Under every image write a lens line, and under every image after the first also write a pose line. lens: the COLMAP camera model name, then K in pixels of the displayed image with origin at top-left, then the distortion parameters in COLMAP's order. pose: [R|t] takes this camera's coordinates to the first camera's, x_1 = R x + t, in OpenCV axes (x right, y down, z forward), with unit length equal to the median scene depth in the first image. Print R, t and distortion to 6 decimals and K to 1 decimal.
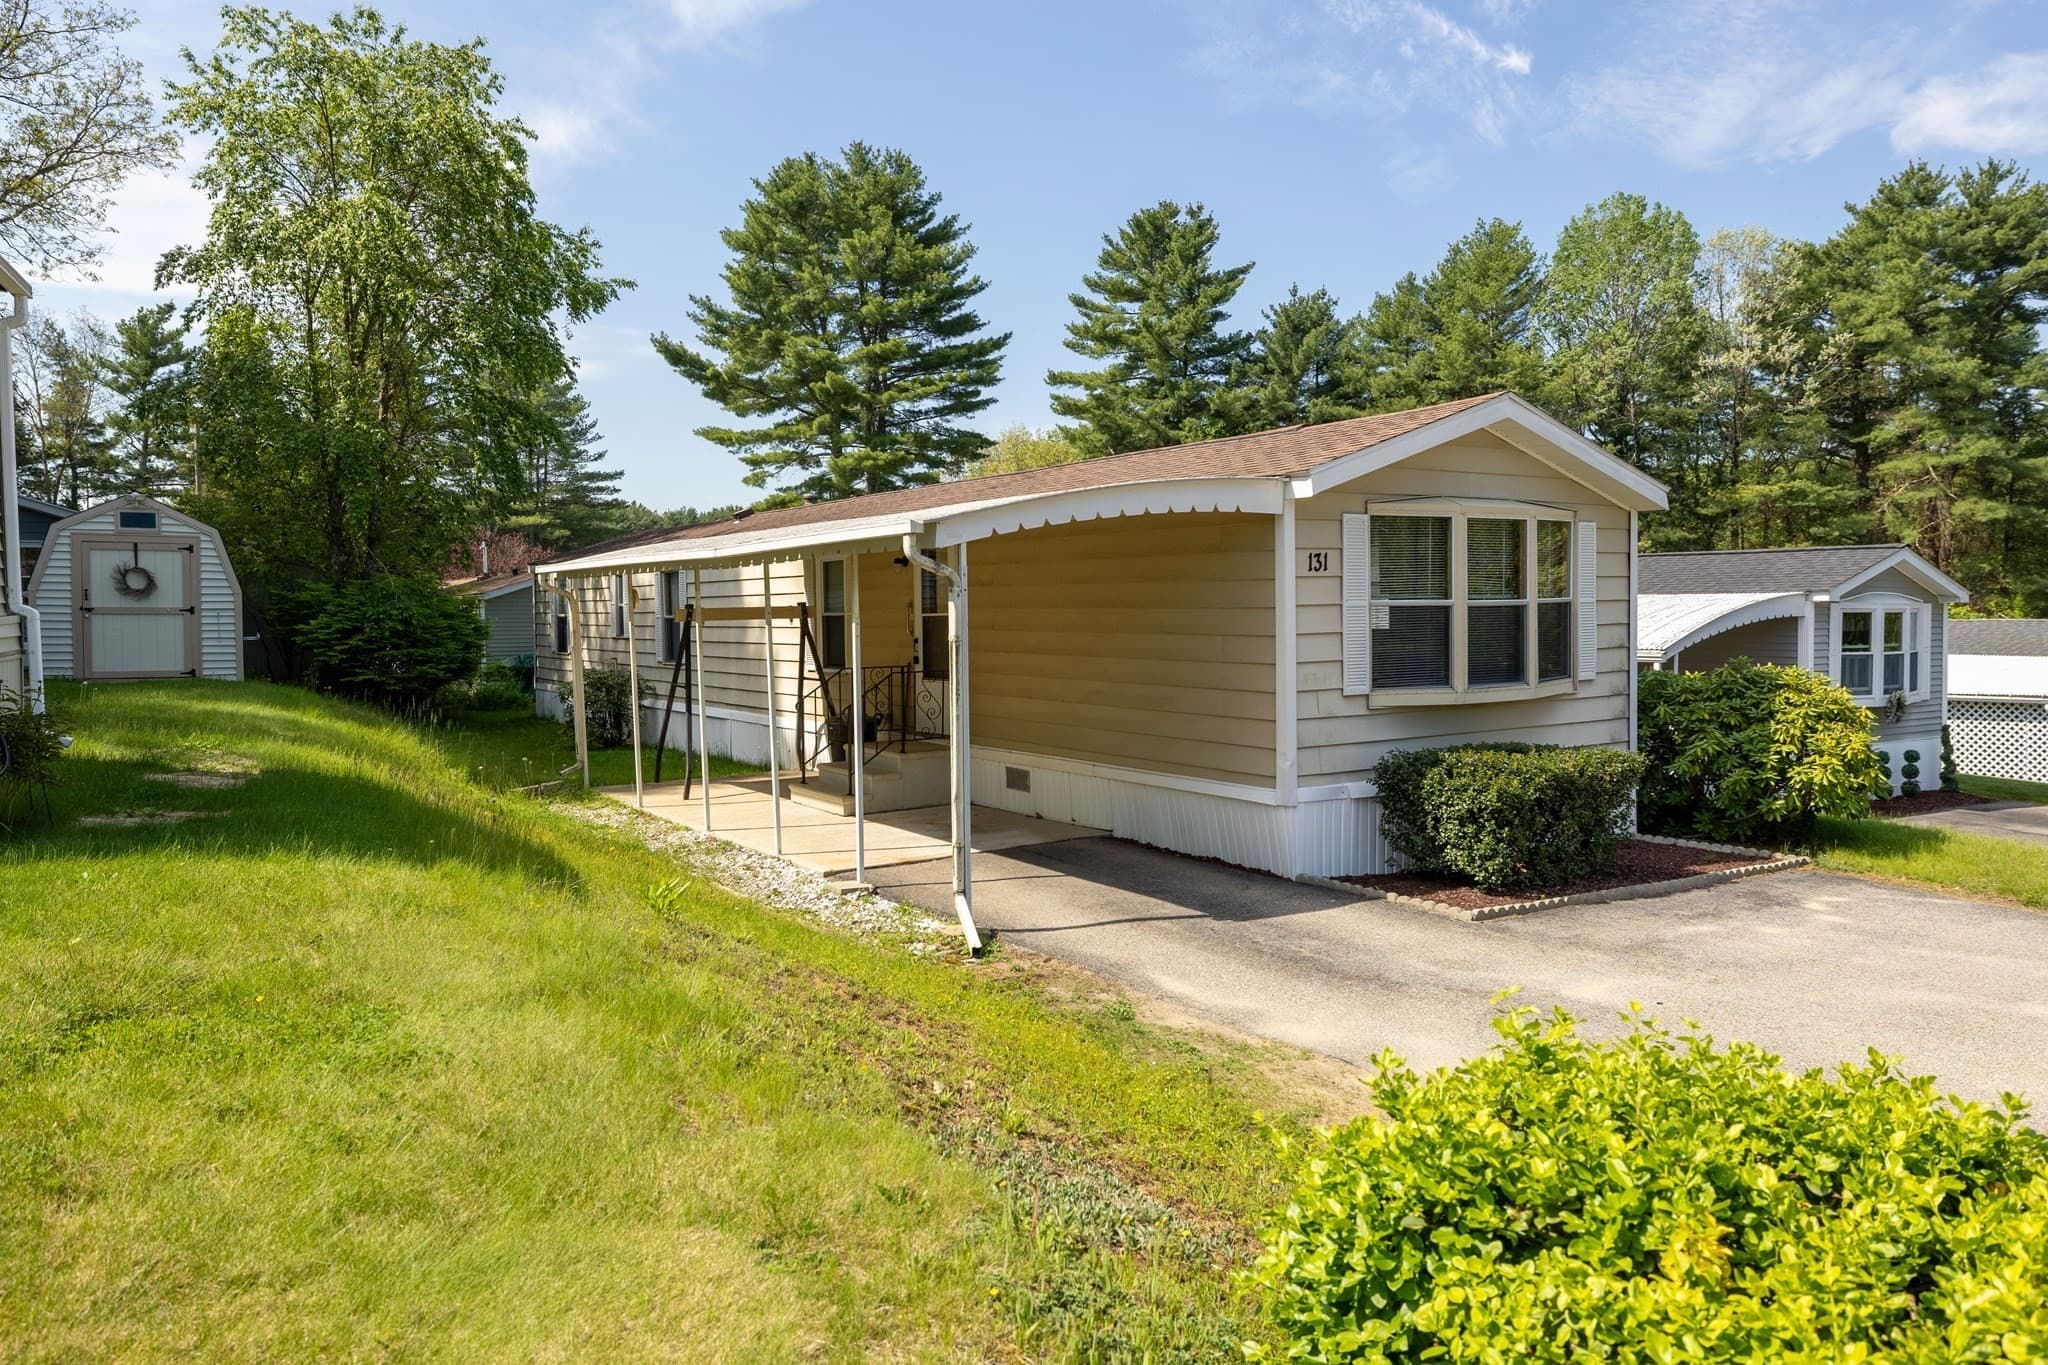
lens RADIAL K [[1403.5, 0, 1013.1], [0, 1403.5, 674.3], [0, 0, 1]] dist [-0.003292, 0.007981]
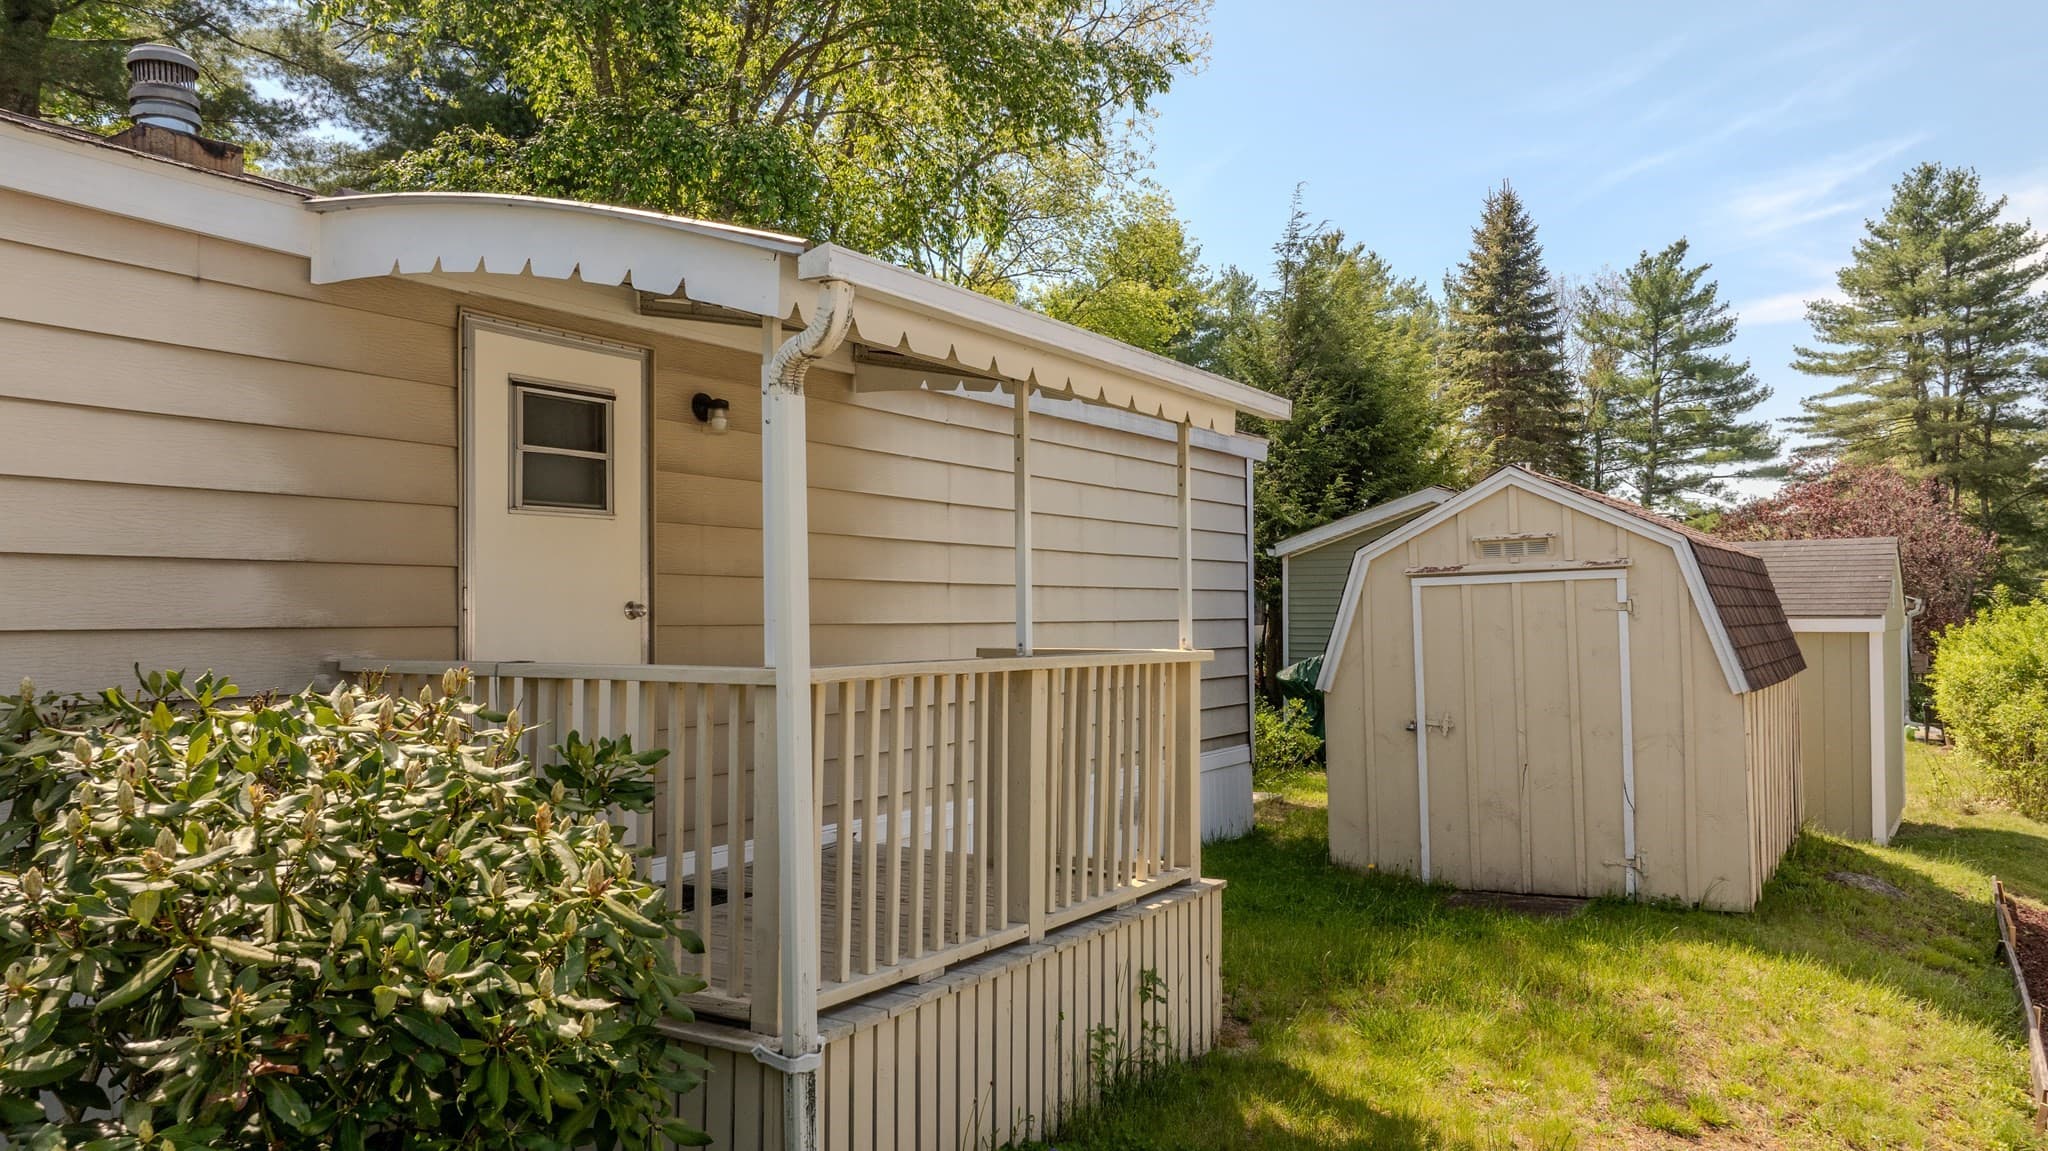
lens RADIAL K [[1436.7, 0, 1012.3], [0, 1436.7, 568.9], [0, 0, 1]] dist [-0.033298, 0.030104]
pose [[0.402981, -0.013301, -0.915112, 0.095082], [-0.048493, 0.998179, -0.035863, -0.020257], [0.913923, 0.058829, 0.401602, 0.632288]]
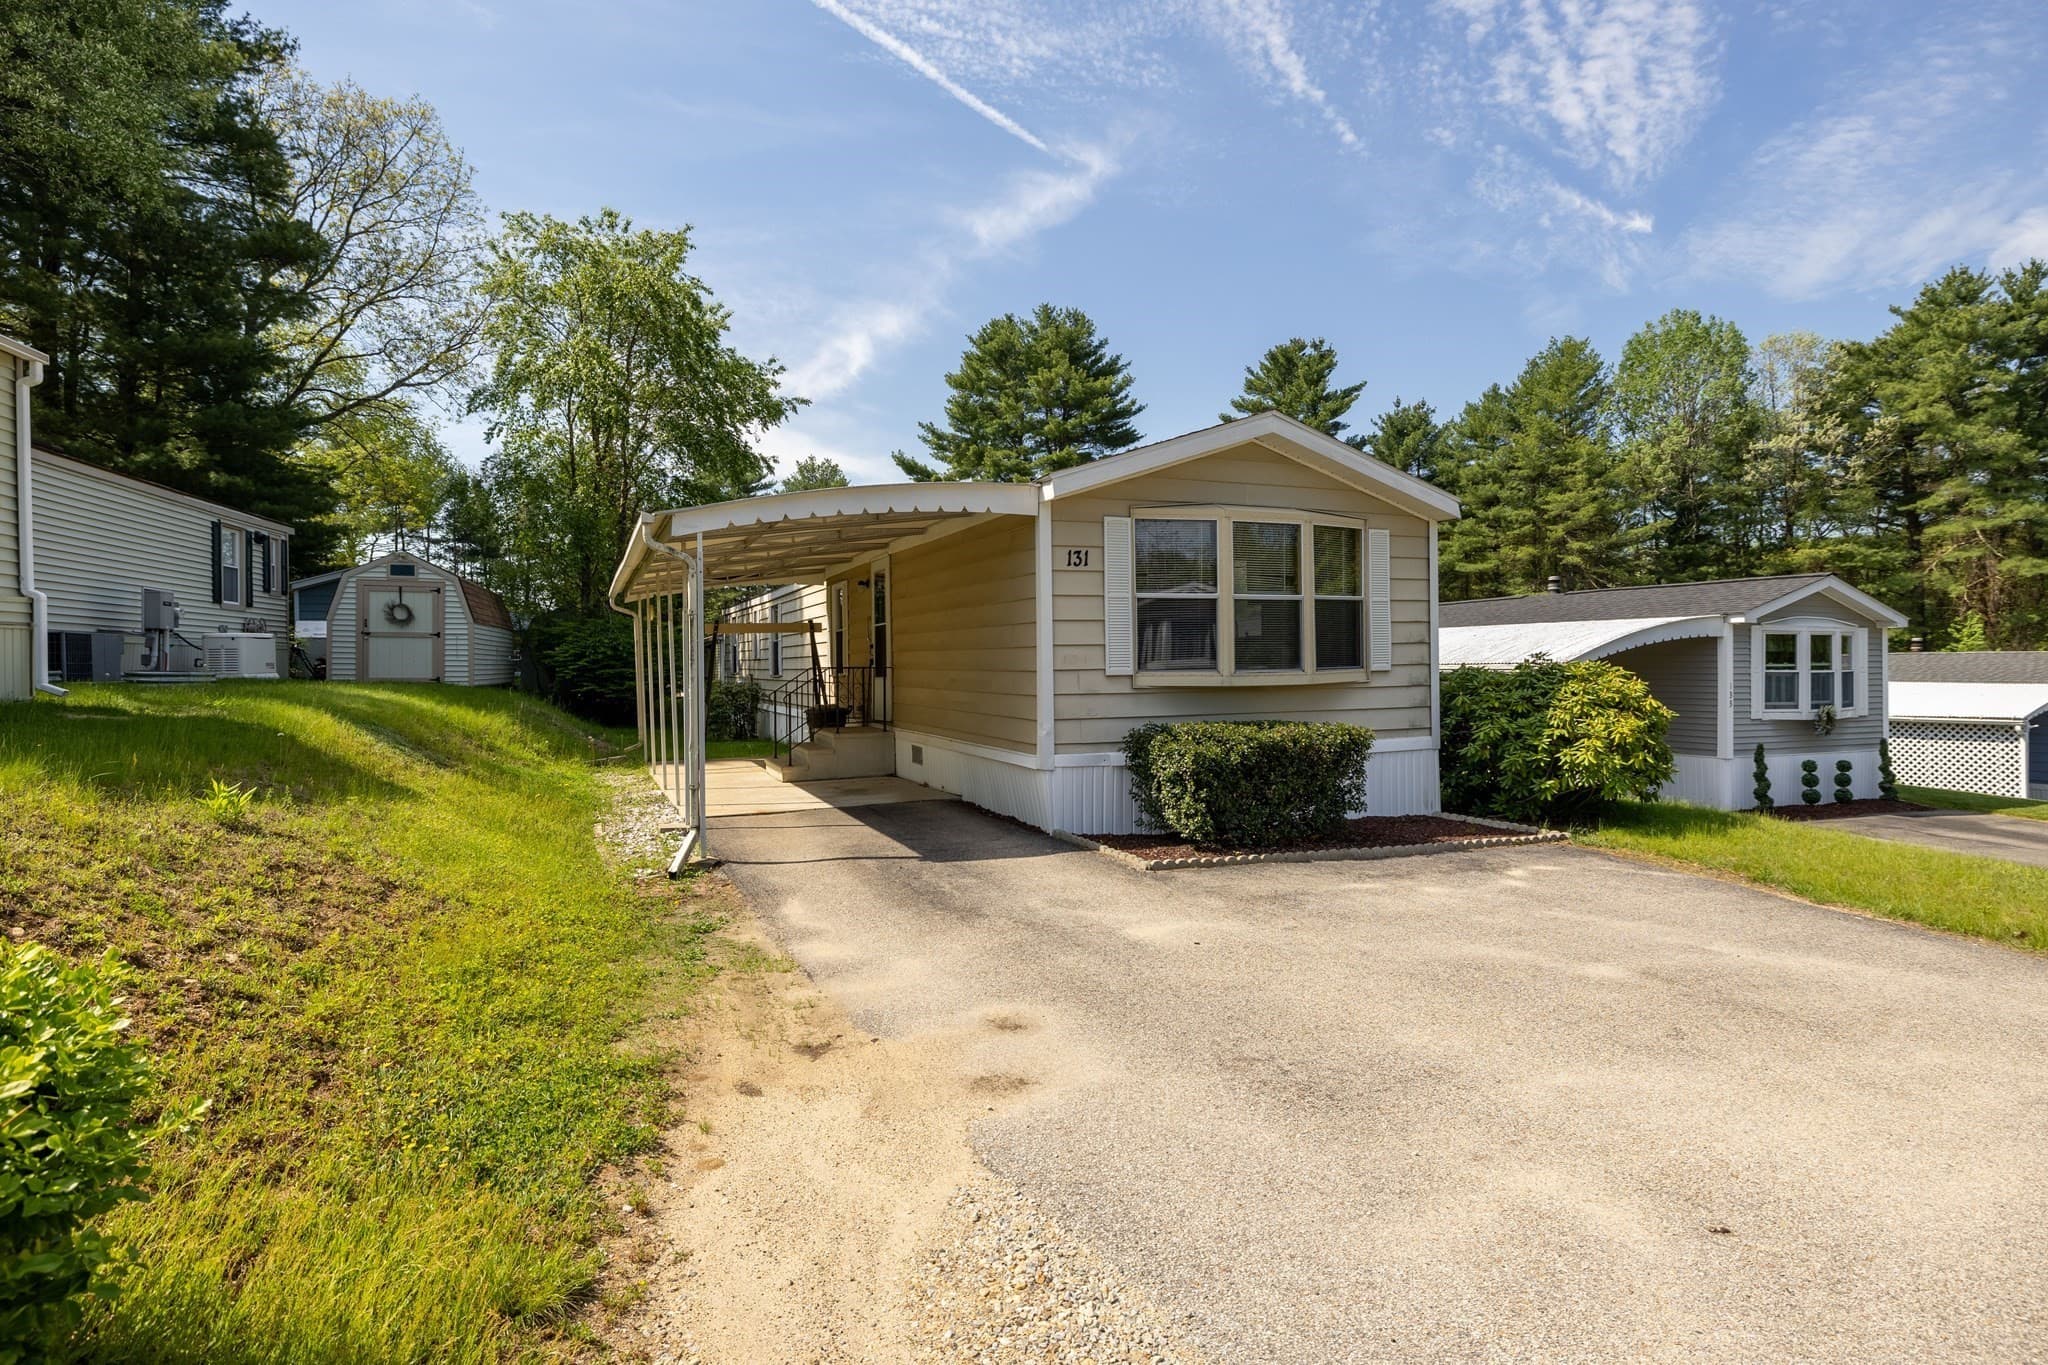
lens RADIAL K [[1055.7, 0, 1022.4], [0, 1055.7, 677.5], [0, 0, 1]] dist [-0.001470, 0.001662]
pose [[0.983025, 0.004371, -0.183420, 0.092507], [-0.010470, 0.999423, -0.032297, 0.012848], [0.183173, 0.033669, 0.982504, 0.040881]]
